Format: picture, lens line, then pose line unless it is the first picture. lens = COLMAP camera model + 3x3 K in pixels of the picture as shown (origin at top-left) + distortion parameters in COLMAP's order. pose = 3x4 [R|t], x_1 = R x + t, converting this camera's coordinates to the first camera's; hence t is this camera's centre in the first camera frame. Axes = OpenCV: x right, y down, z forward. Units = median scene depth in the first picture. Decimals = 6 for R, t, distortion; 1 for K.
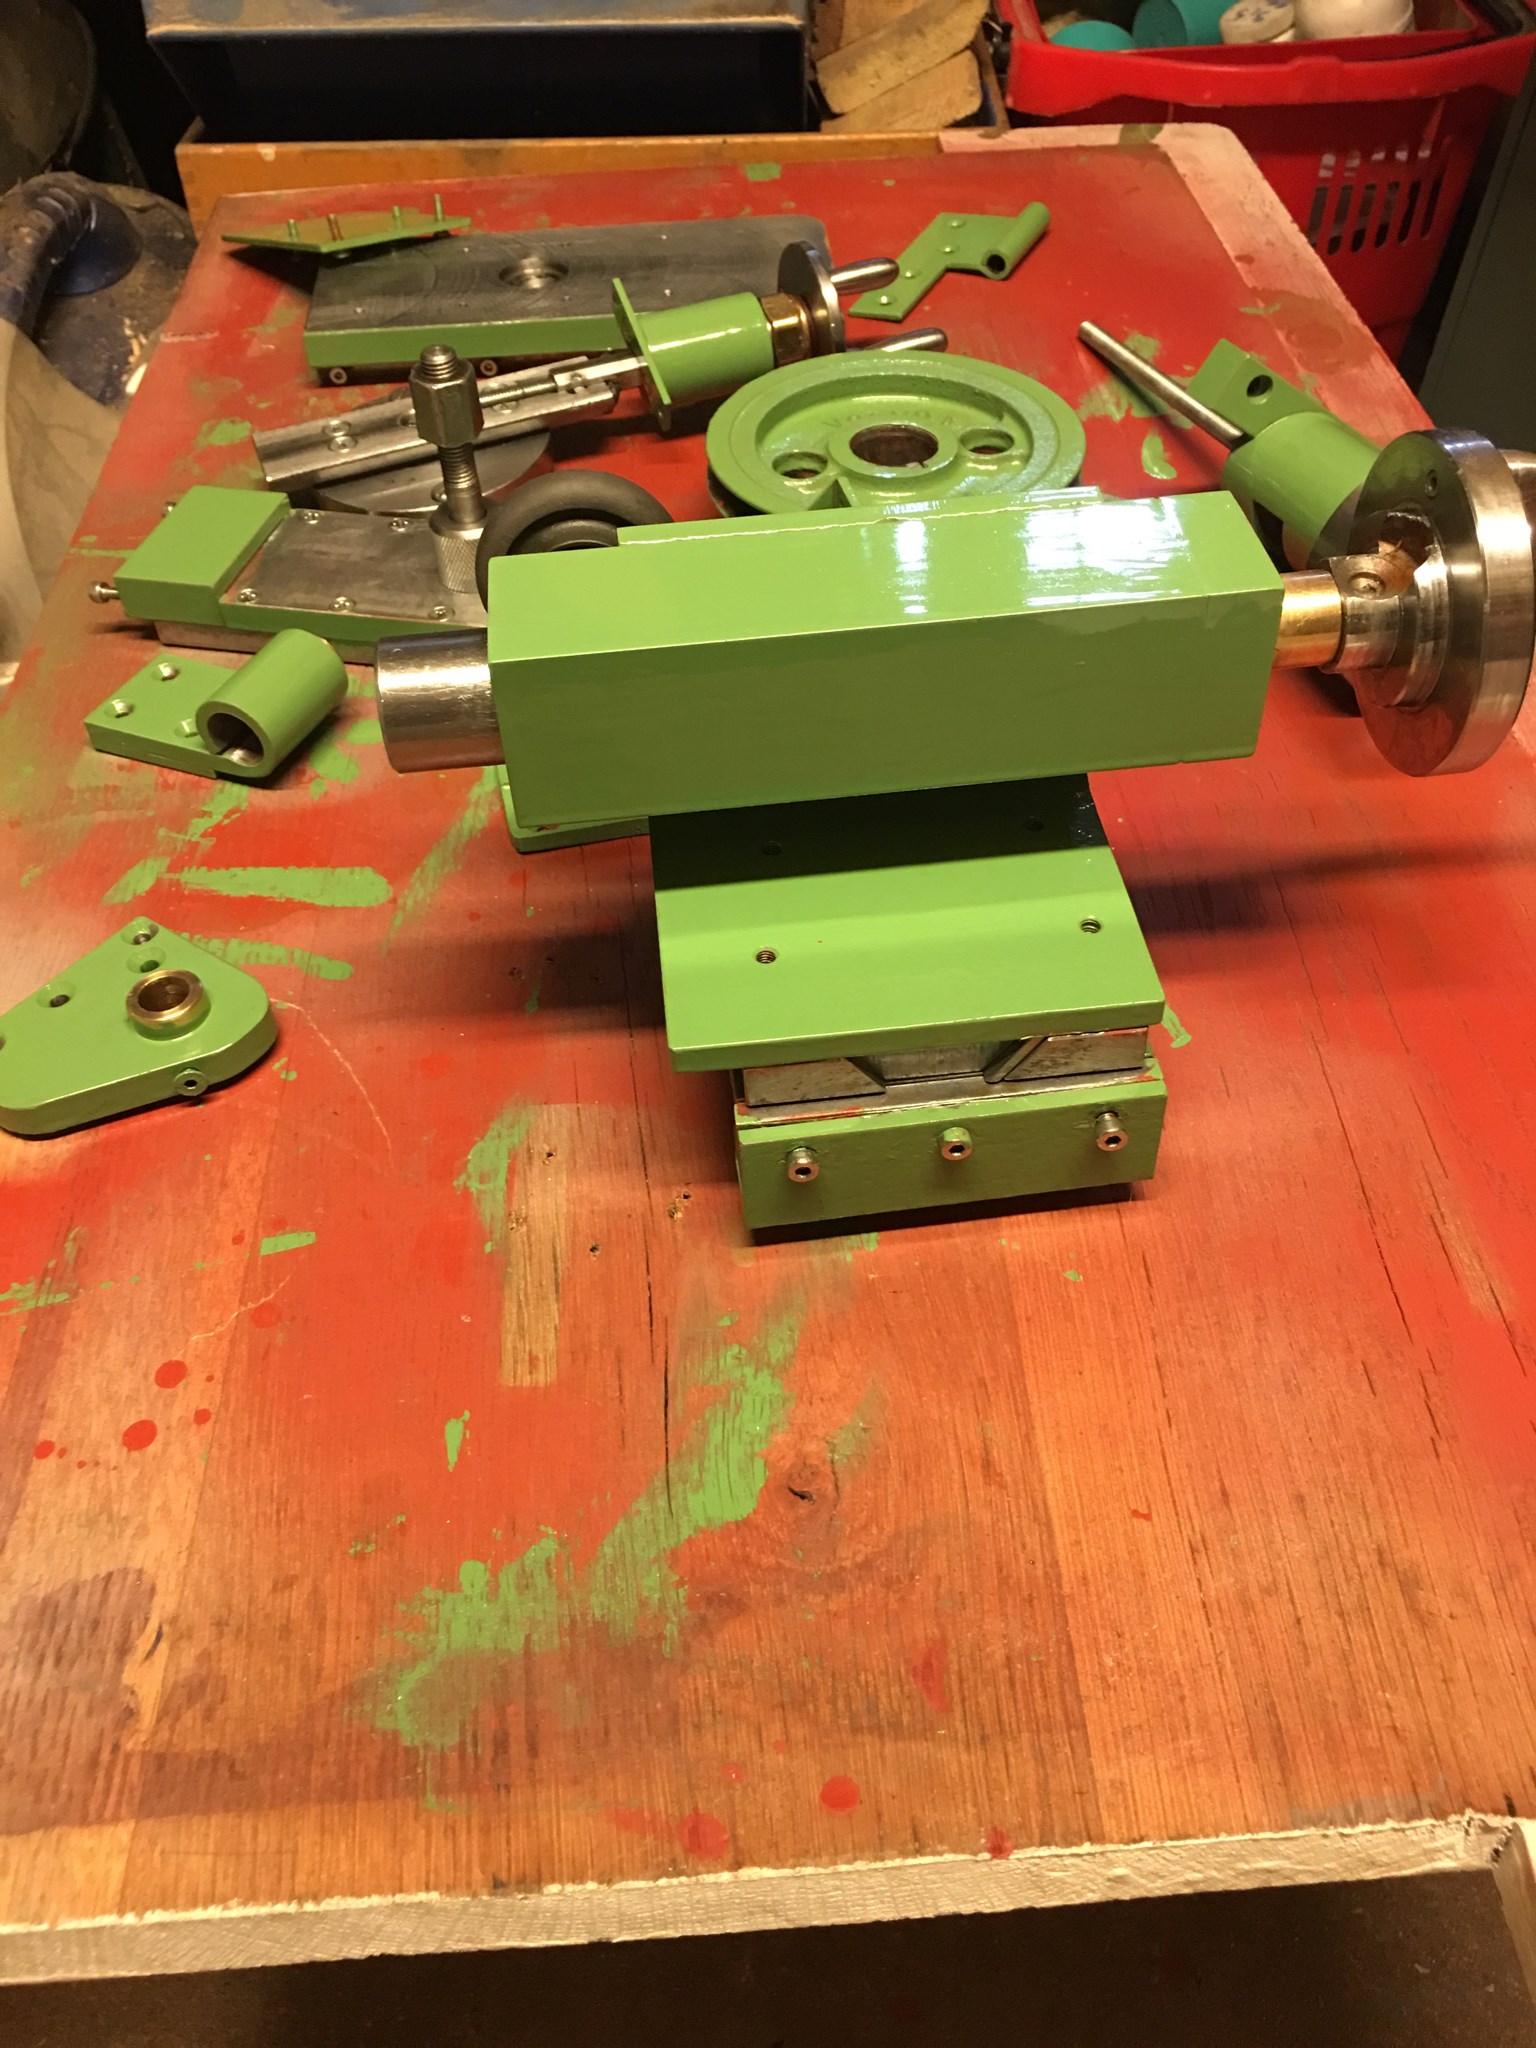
lens RADIAL K [[1757.6, 0, 775.7], [0, 1757.6, 989.9], [0, 0, 1]] dist [0.070165, -0.100628]
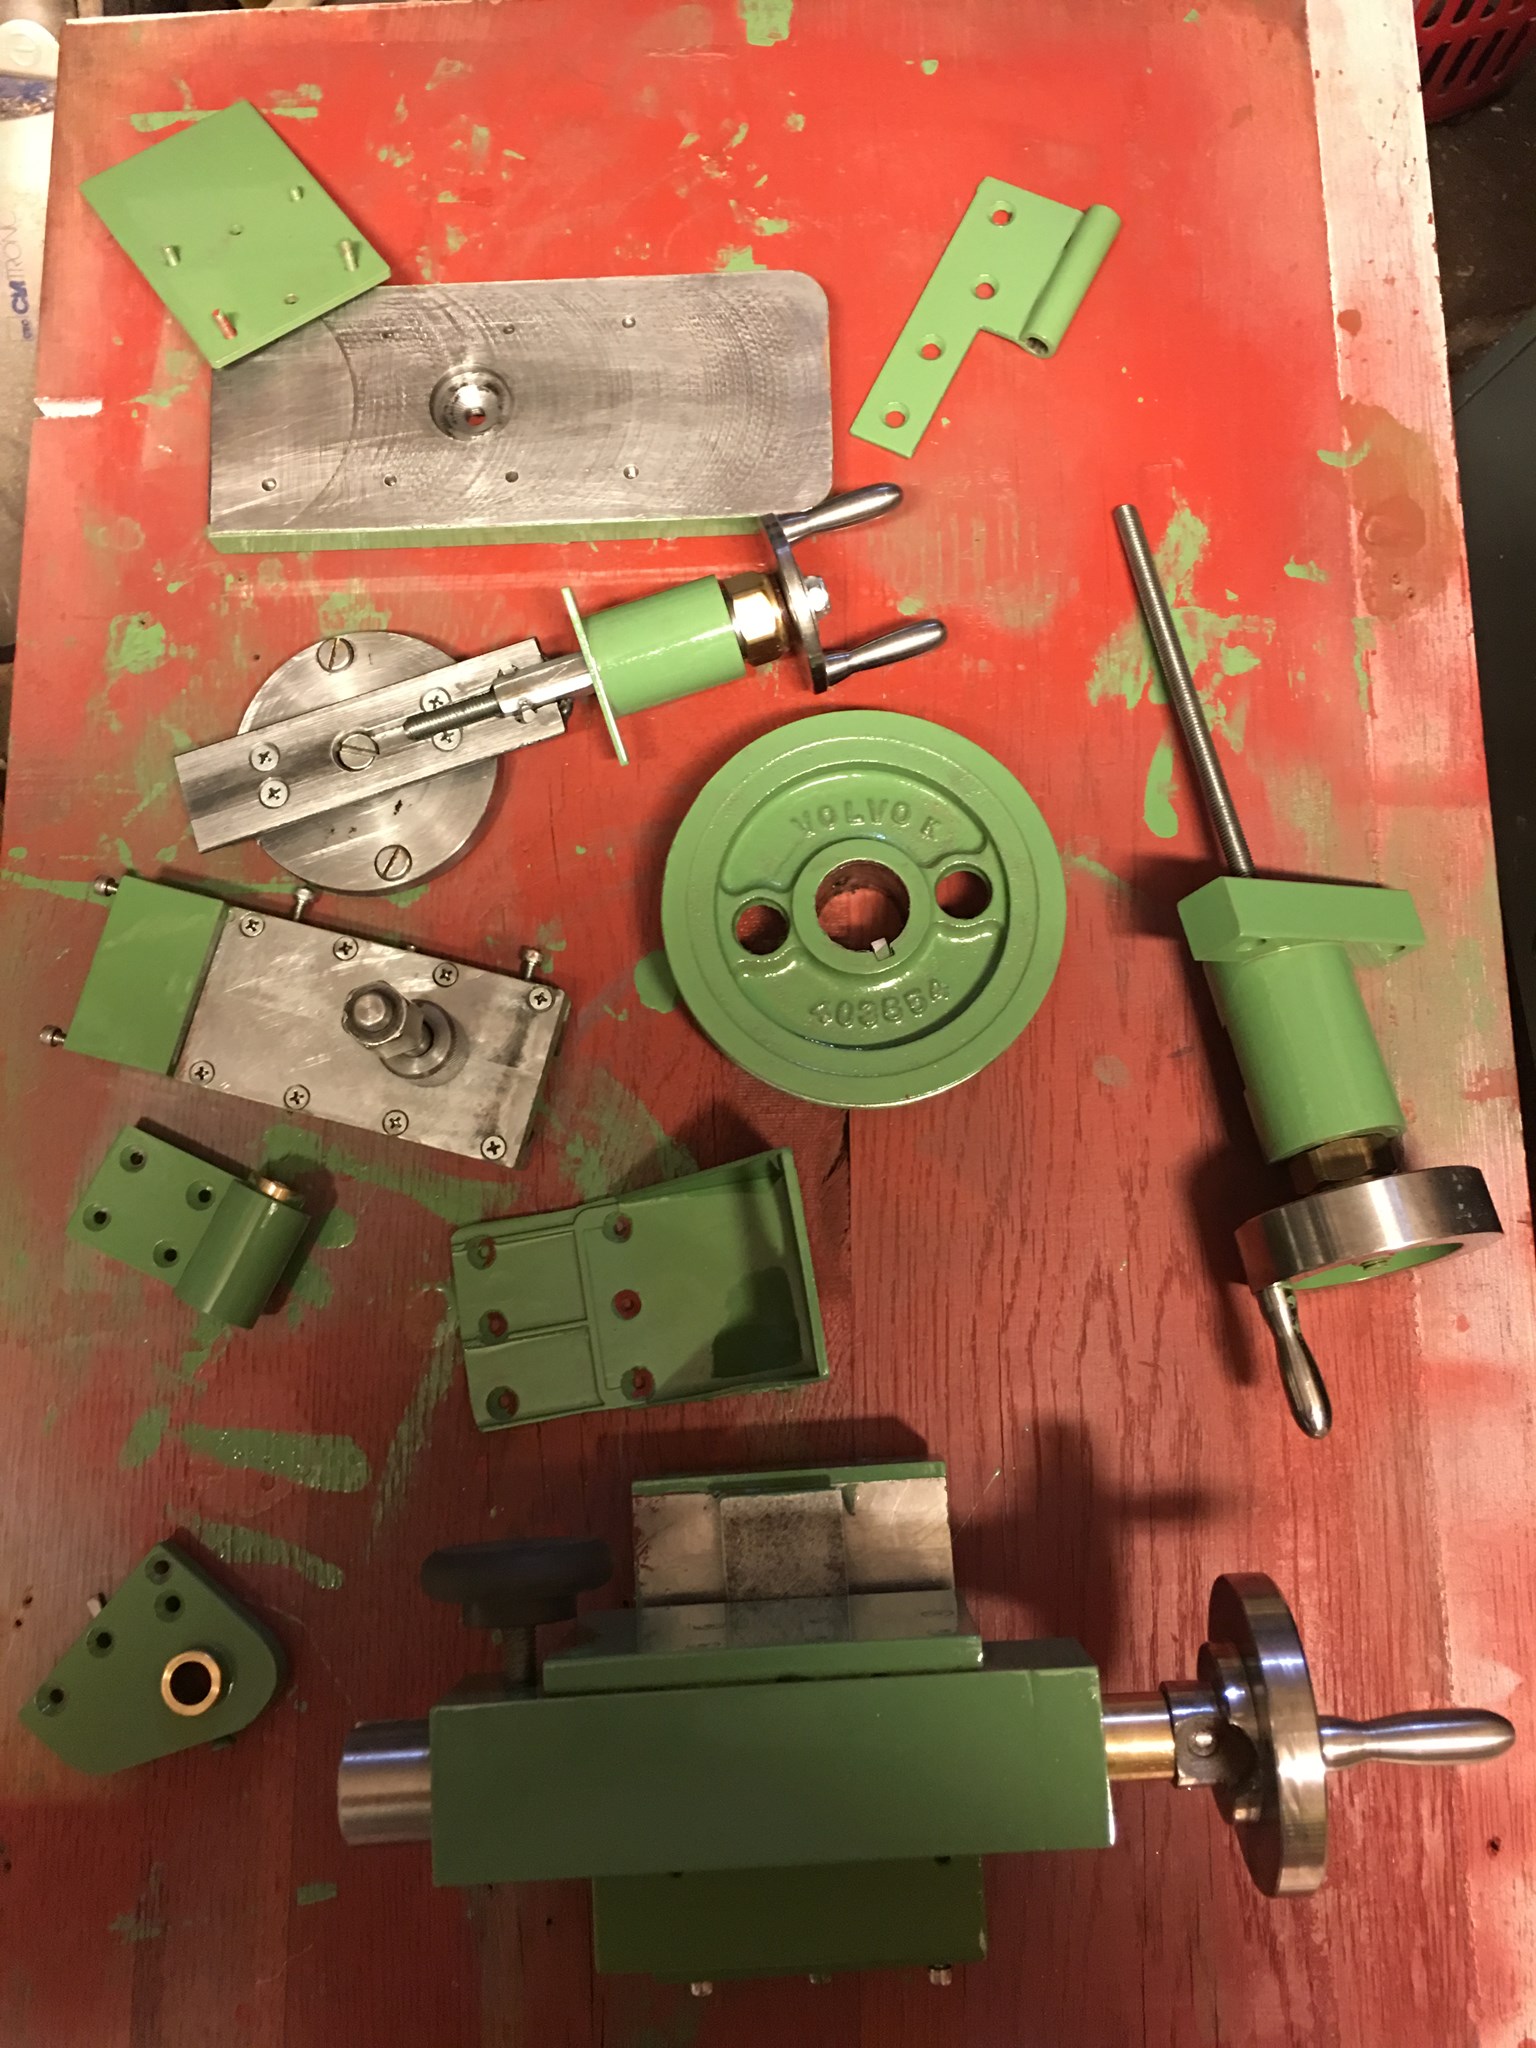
lens RADIAL K [[1757.6, 0, 775.7], [0, 1757.6, 989.9], [0, 0, 1]] dist [0.070165, -0.100628]
pose [[0.998979, 0.044136, -0.009641, 0.029954], [-0.031059, 0.825947, 0.562891, -0.732027], [0.032807, -0.562017, 0.826475, 0.185702]]
